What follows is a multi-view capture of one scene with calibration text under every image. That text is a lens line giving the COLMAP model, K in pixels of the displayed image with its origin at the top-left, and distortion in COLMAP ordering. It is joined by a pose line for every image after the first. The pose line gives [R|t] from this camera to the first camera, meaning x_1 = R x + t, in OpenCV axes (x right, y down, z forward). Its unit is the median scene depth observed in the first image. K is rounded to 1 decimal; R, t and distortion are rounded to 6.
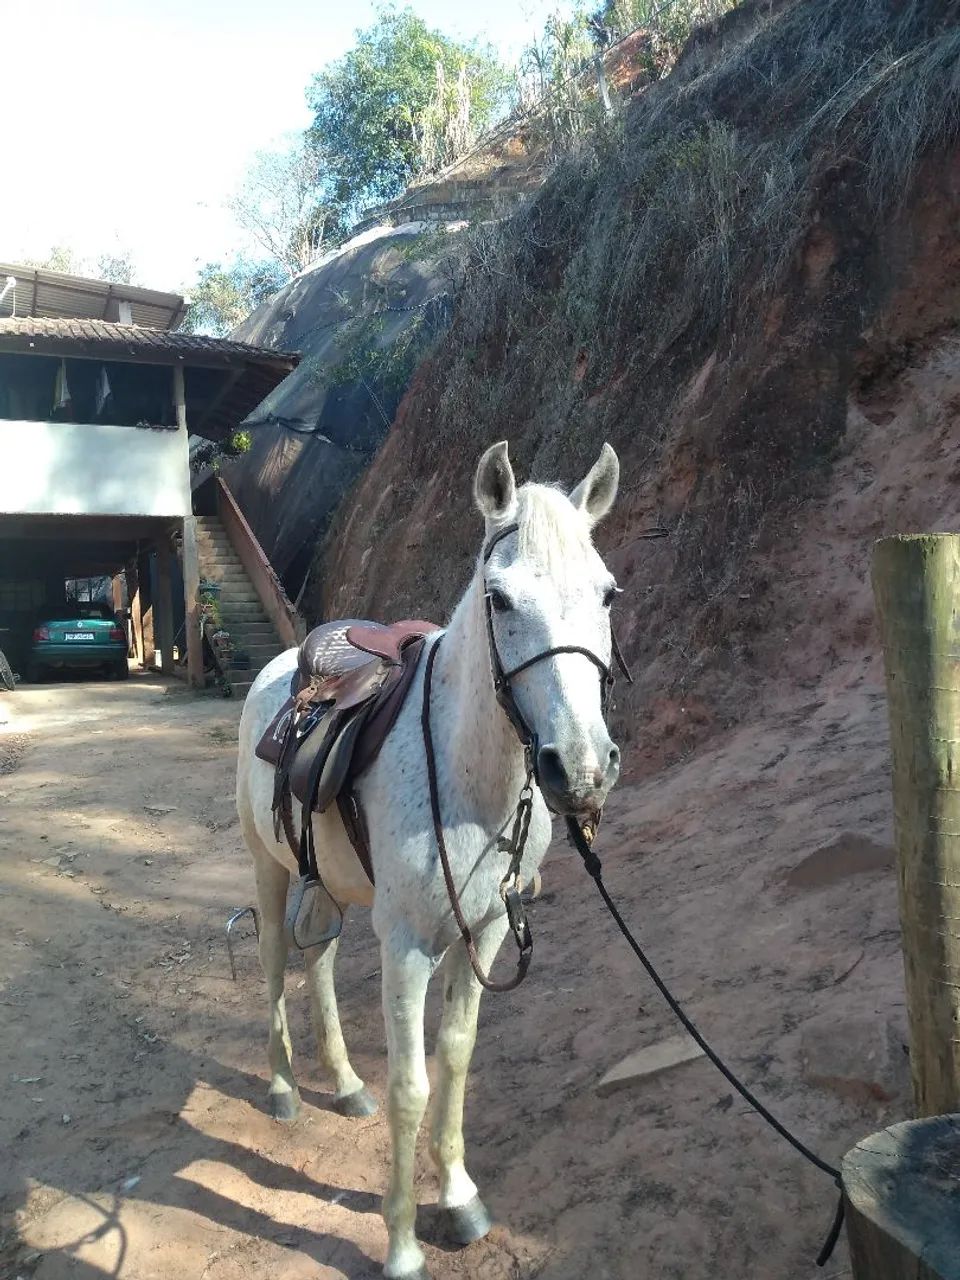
lens RADIAL K [[1010.7, 0, 480.0], [0, 1010.7, 640.0], [0, 0, 1]] dist [0.005367, -0.002196]
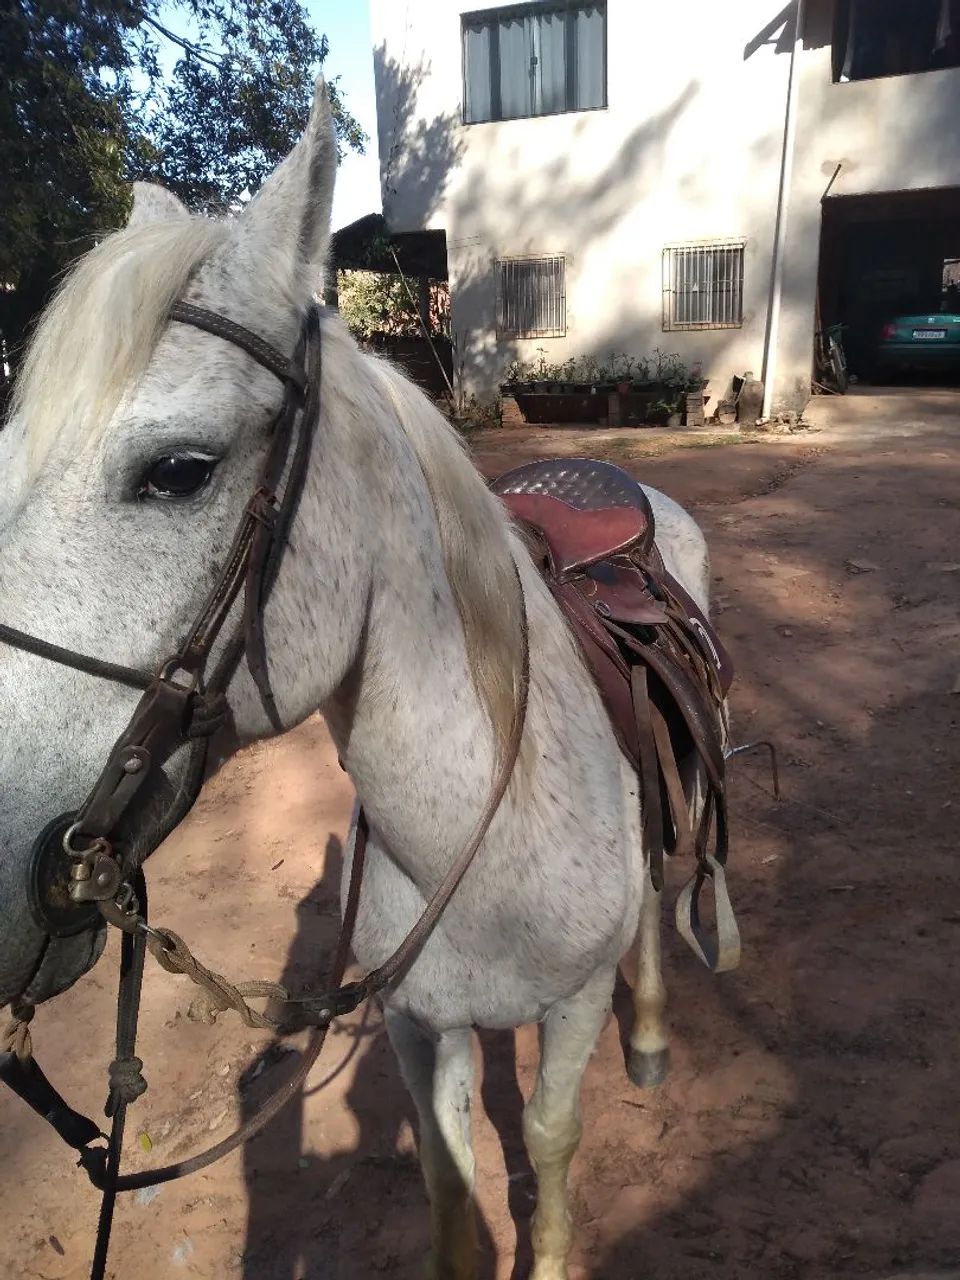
lens RADIAL K [[1010.7, 0, 480.0], [0, 1010.7, 640.0], [0, 0, 1]] dist [0.005367, -0.002196]
pose [[0.649000, 0.228125, -0.725781, 0.067387], [0.002125, 0.953438, 0.301582, -0.020373], [0.760786, -0.197269, 0.618296, 0.115328]]
